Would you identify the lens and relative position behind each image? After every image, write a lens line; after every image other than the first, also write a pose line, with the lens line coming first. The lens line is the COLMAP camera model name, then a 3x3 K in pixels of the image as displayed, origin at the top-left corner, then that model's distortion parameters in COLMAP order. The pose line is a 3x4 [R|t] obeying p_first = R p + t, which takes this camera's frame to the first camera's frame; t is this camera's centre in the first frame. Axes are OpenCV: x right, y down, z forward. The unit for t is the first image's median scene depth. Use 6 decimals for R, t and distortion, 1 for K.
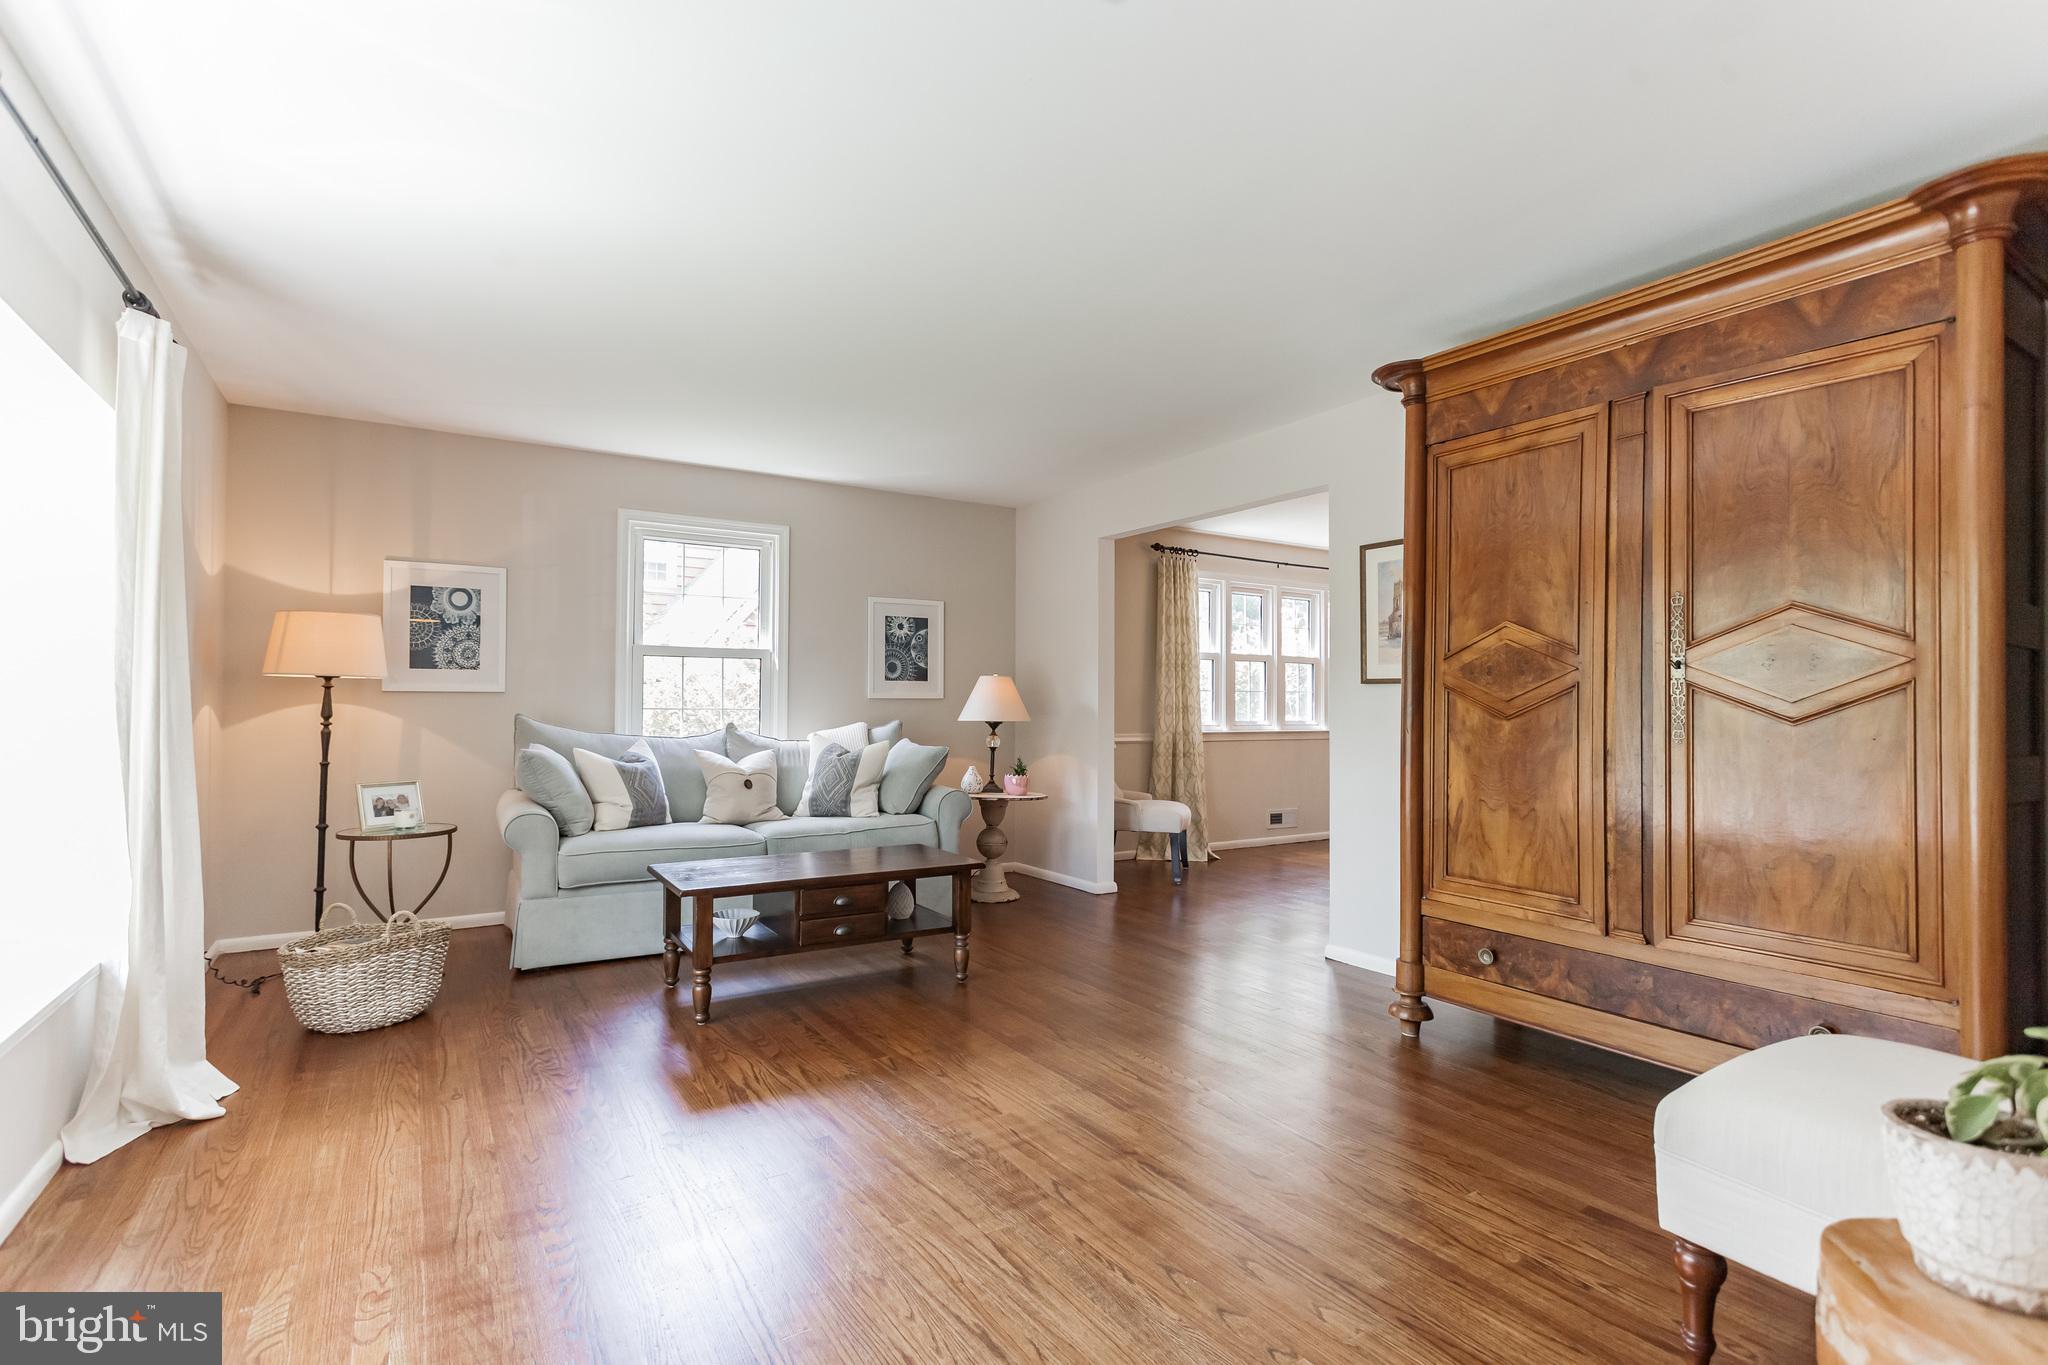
lens RADIAL K [[949.9, 0, 1022.3], [0, 949.9, 700.6], [0, 0, 1]] dist [0.002847, 0.000773]
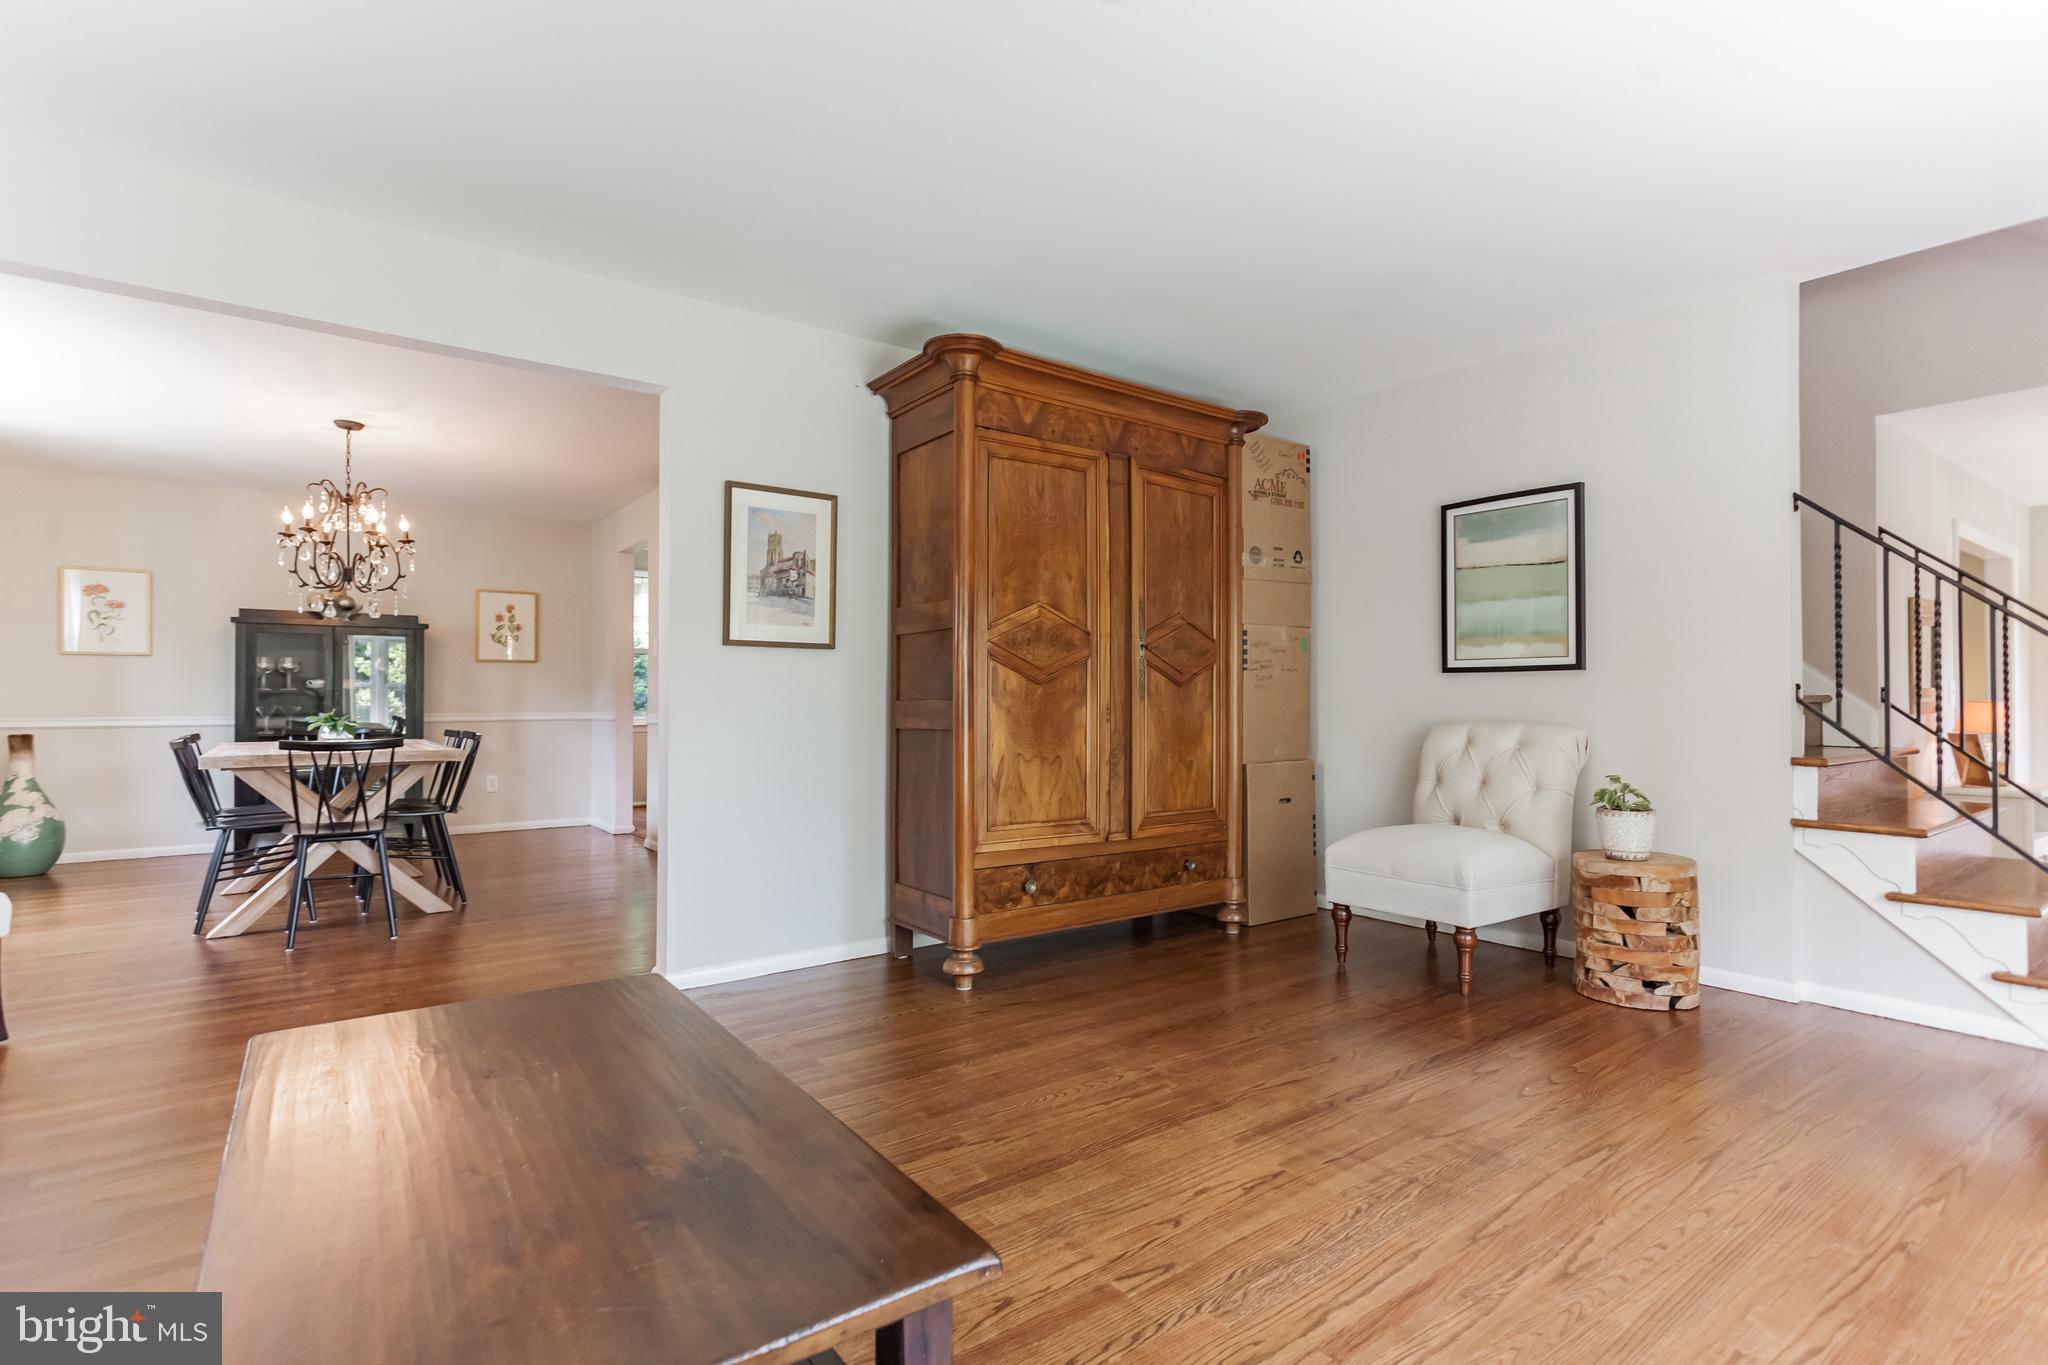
lens RADIAL K [[949.9, 0, 1022.3], [0, 949.9, 700.6], [0, 0, 1]] dist [0.002847, 0.000773]
pose [[-0.046248, -0.001737, 0.998928, -0.698897], [-0.006931, 0.999975, 0.001418, 0.040185], [-0.998906, -0.006858, -0.046259, 1.100565]]
